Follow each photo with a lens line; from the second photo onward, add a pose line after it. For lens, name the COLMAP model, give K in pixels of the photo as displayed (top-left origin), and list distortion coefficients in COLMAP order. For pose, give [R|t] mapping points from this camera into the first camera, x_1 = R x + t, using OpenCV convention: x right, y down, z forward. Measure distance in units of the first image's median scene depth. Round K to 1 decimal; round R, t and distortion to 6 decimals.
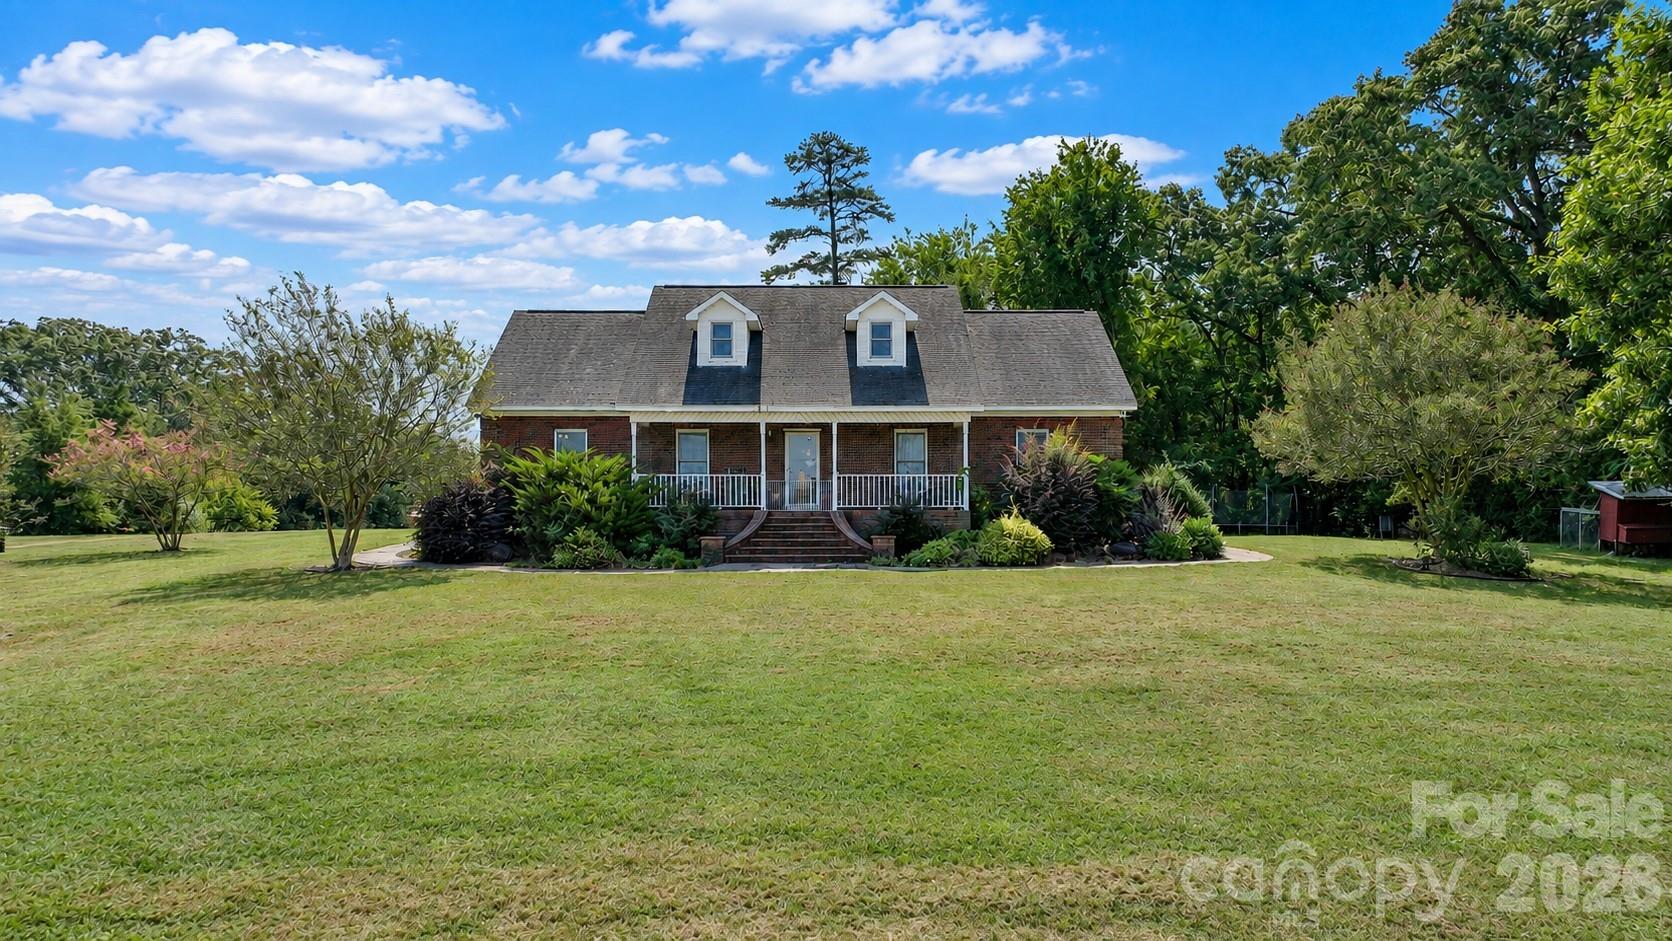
lens RADIAL K [[1212.2, 0, 836.2], [0, 1212.2, 467.2], [0, 0, 1]] dist [-0.002619, -0.000167]
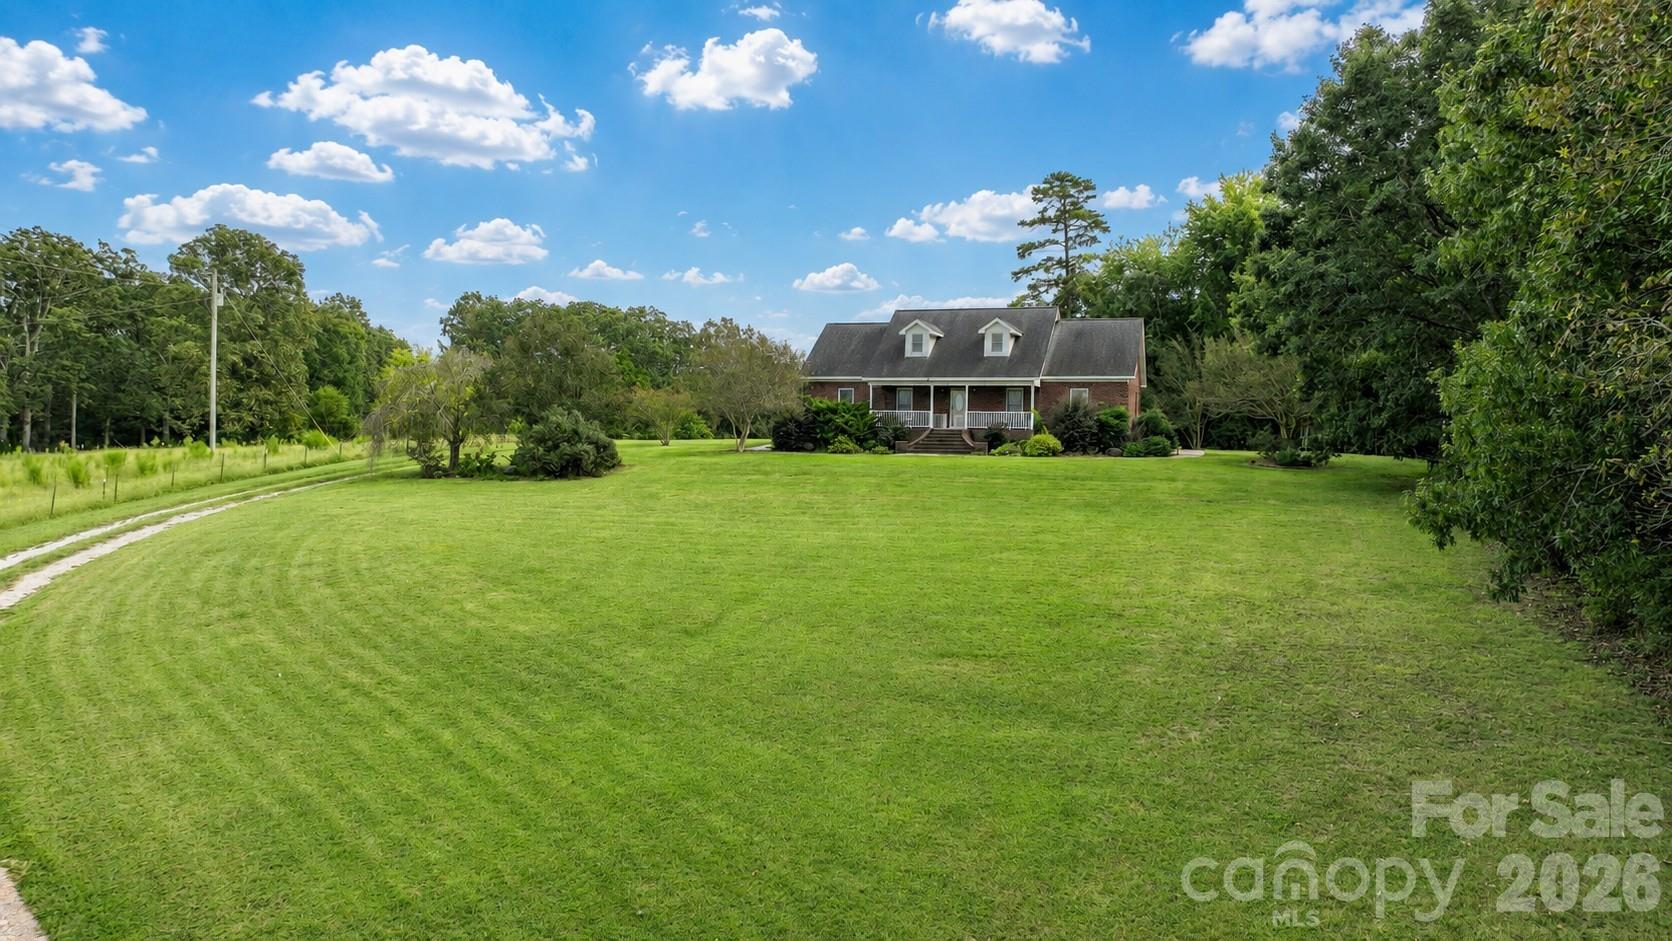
lens RADIAL K [[1212.2, 0, 836.9], [0, 1212.2, 472.1], [0, 0, 1]] dist [-0.002619, -0.000167]
pose [[0.946864, 0.025674, -0.320607, 0.214234], [-0.006285, 0.998096, 0.061365, -0.007593], [0.321572, -0.056090, 0.945222, -0.473675]]
